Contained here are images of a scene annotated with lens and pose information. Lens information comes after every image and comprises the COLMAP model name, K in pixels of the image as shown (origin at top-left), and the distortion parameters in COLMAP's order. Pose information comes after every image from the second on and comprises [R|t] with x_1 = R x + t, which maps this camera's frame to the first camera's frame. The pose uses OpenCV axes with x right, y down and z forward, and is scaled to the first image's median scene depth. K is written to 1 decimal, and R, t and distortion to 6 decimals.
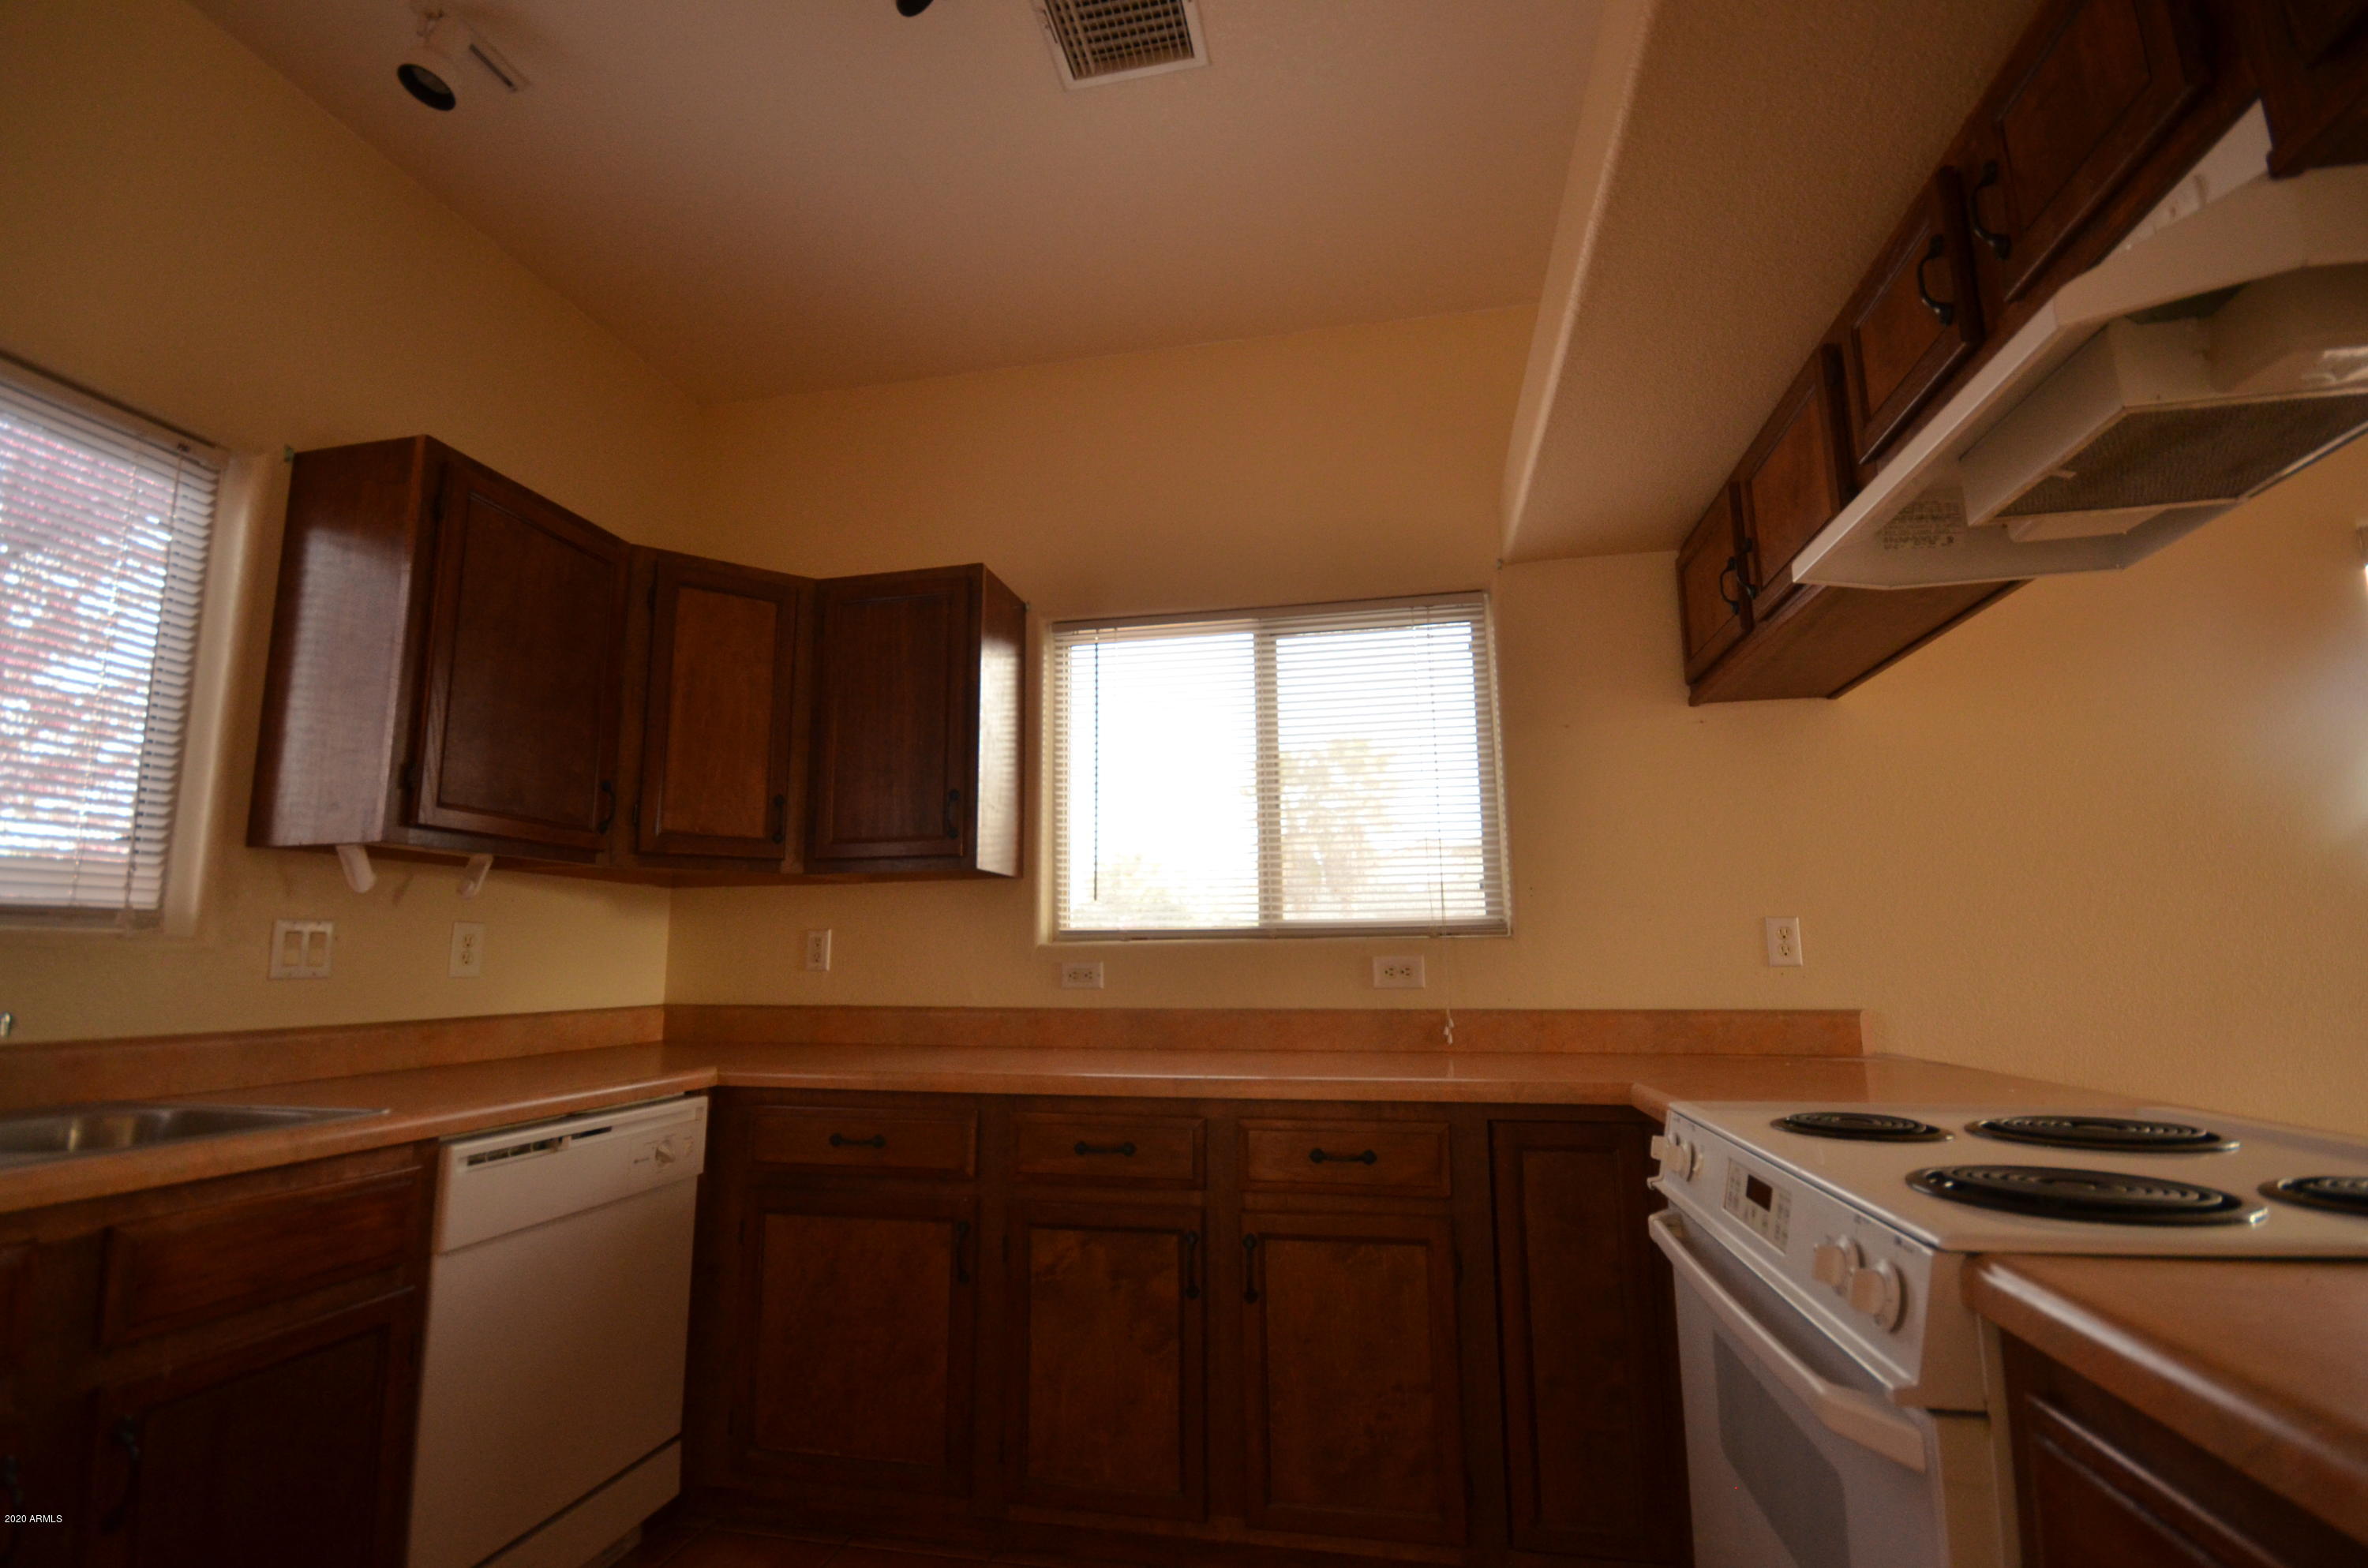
lens RADIAL K [[1042.5, 0, 1184.2], [0, 1042.5, 809.5], [0, 0, 1]] dist [0.011178, -0.013753]
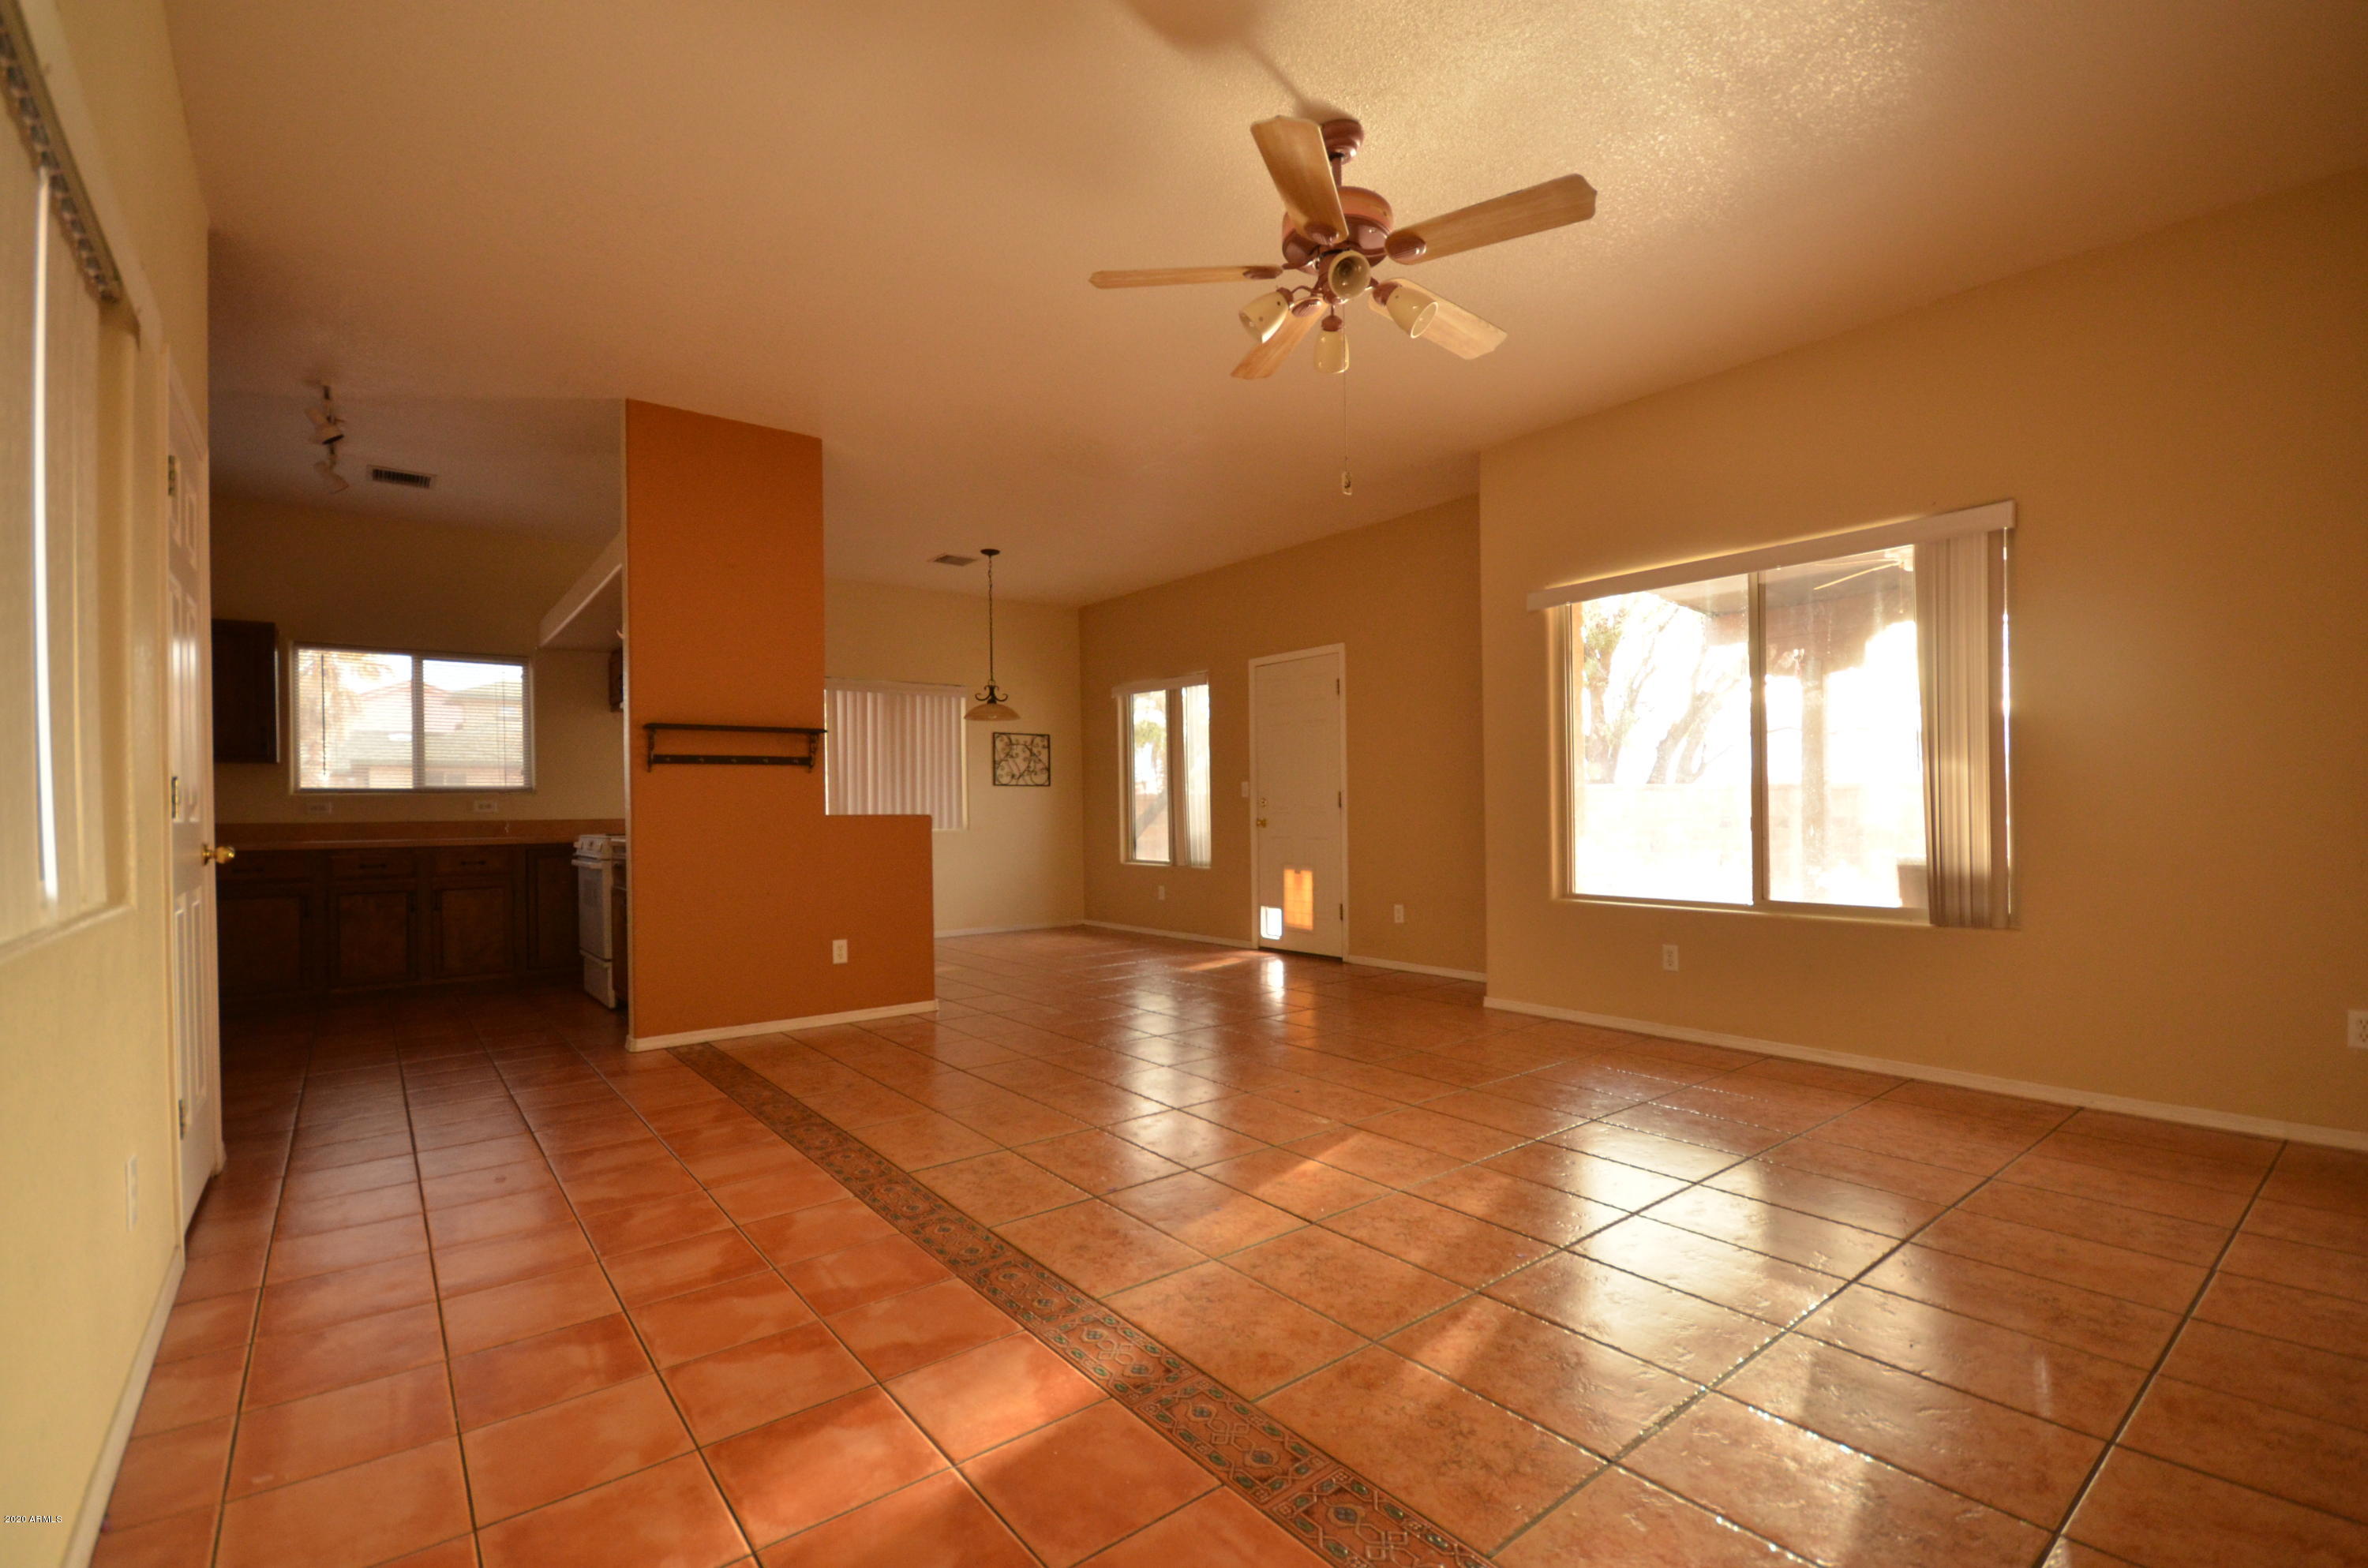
lens RADIAL K [[1041.4, 0, 1184.6], [0, 1041.4, 808.5], [0, 0, 1]] dist [0.011758, -0.014534]
pose [[0.643668, -0.001452, 0.765303, -0.777837], [-0.103012, 0.990733, 0.088520, -0.290707], [-0.758340, -0.135813, 0.637554, -2.315495]]
